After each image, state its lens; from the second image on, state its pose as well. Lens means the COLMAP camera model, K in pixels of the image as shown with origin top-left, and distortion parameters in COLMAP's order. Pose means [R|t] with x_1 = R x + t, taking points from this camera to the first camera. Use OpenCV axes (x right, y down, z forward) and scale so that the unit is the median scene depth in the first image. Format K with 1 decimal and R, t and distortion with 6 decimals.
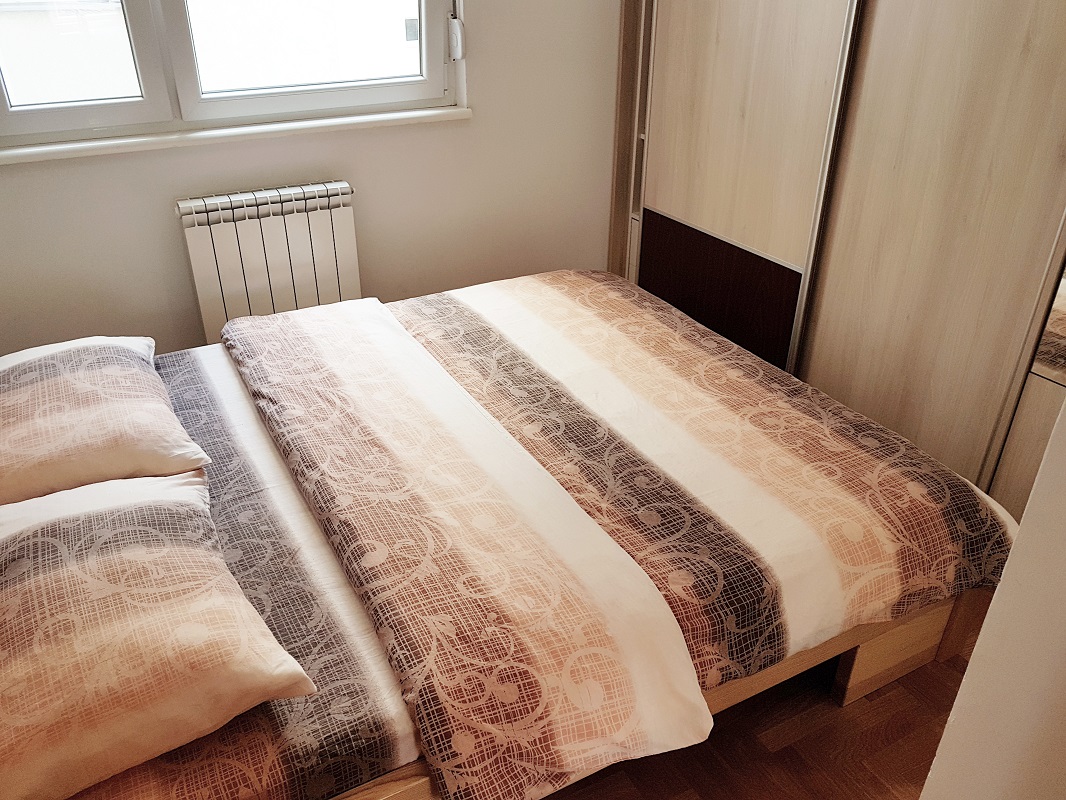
lens RADIAL K [[845.4, 0, 526.7], [0, 845.4, 402.9], [0, 0, 1]] dist [-0.005031, -0.003078]
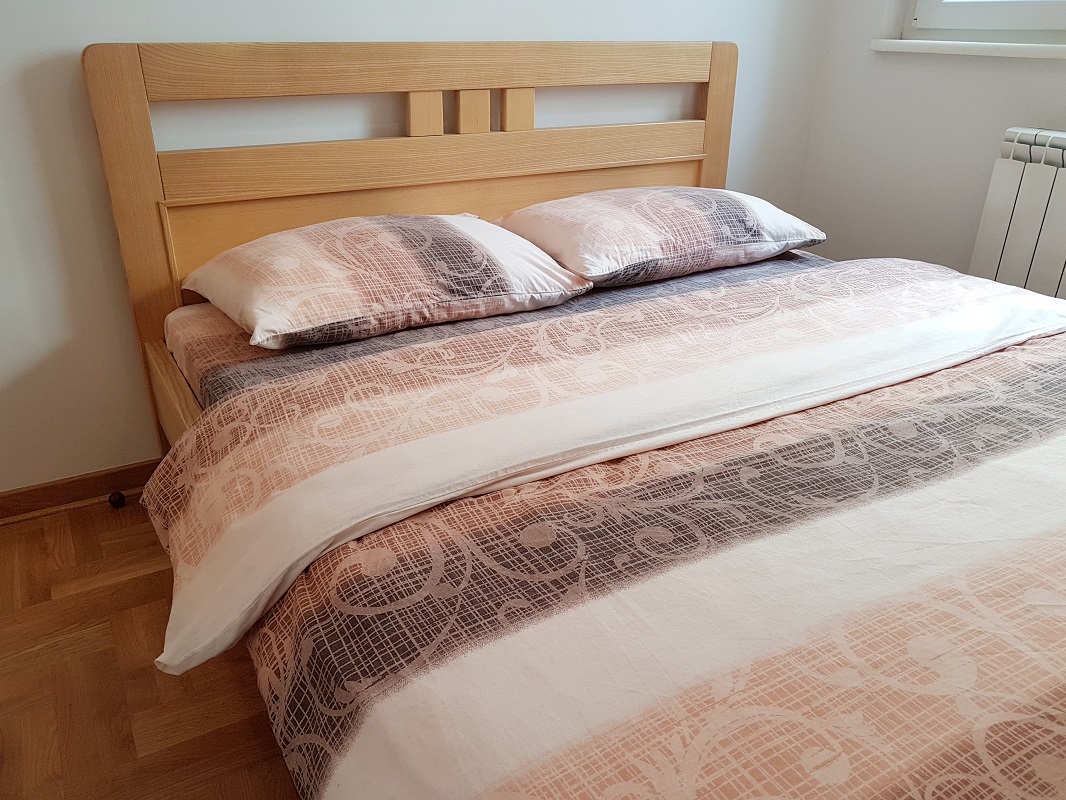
lens RADIAL K [[845.4, 0, 526.4], [0, 845.4, 402.2], [0, 0, 1]] dist [-0.005031, -0.003078]
pose [[0.037082, 0.415693, -0.908749, 0.615366], [-0.492391, 0.798922, 0.345362, -0.123019], [0.869584, 0.434653, 0.234309, 0.823238]]
